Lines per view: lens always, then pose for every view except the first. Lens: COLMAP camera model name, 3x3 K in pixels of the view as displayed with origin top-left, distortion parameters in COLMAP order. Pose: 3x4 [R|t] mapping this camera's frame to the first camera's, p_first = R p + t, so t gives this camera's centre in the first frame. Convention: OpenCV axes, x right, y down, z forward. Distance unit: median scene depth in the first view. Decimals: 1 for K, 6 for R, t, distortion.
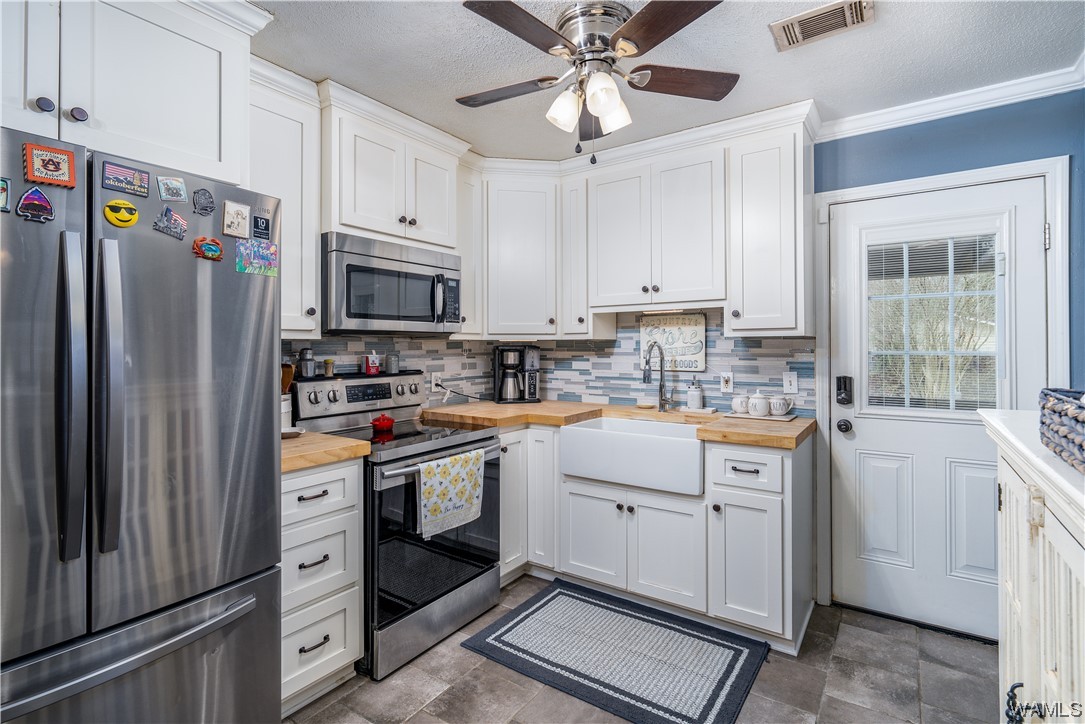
lens RADIAL K [[513.3, 0, 548.5], [0, 513.3, 342.7], [0, 0, 1]] dist [-0.000770, -0.000171]
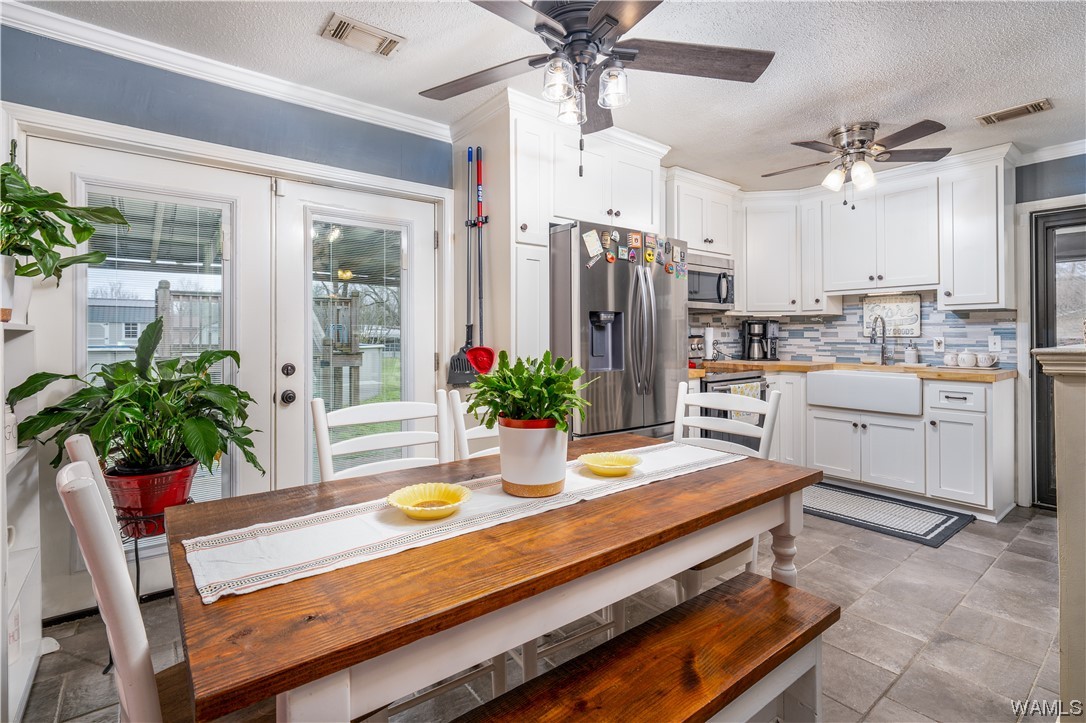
lens RADIAL K [[511.8, 0, 549.2], [0, 511.8, 329.9], [0, 0, 1]] dist [-0.001348, -0.000105]
pose [[0.955018, 0.000022, -0.296548, -0.243943], [-0.000371, 0.999999, -0.001122, 0.041550], [0.296548, 0.001181, 0.955017, -0.616952]]
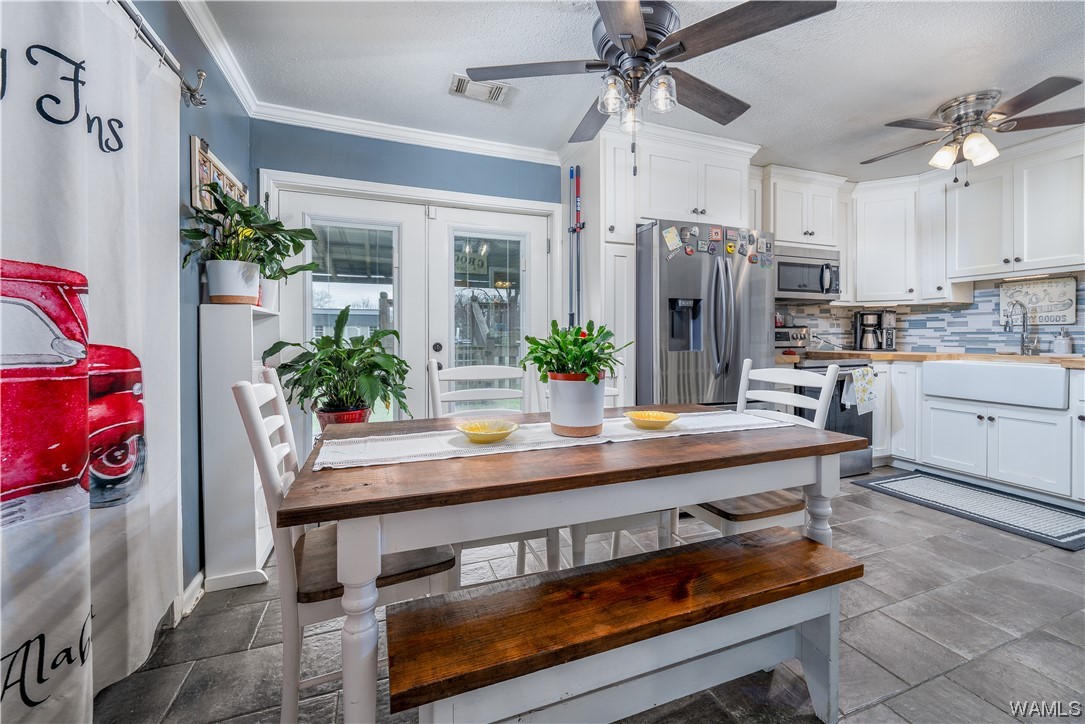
lens RADIAL K [[437.0, 0, 551.8], [0, 437.0, 337.4], [0, 0, 1]] dist [0.000180, 0.000032]
pose [[0.821975, 0.004918, -0.569502, -0.131774], [0.001864, 0.999934, 0.011326, 0.077243], [0.569521, -0.010371, 0.821912, -0.590134]]
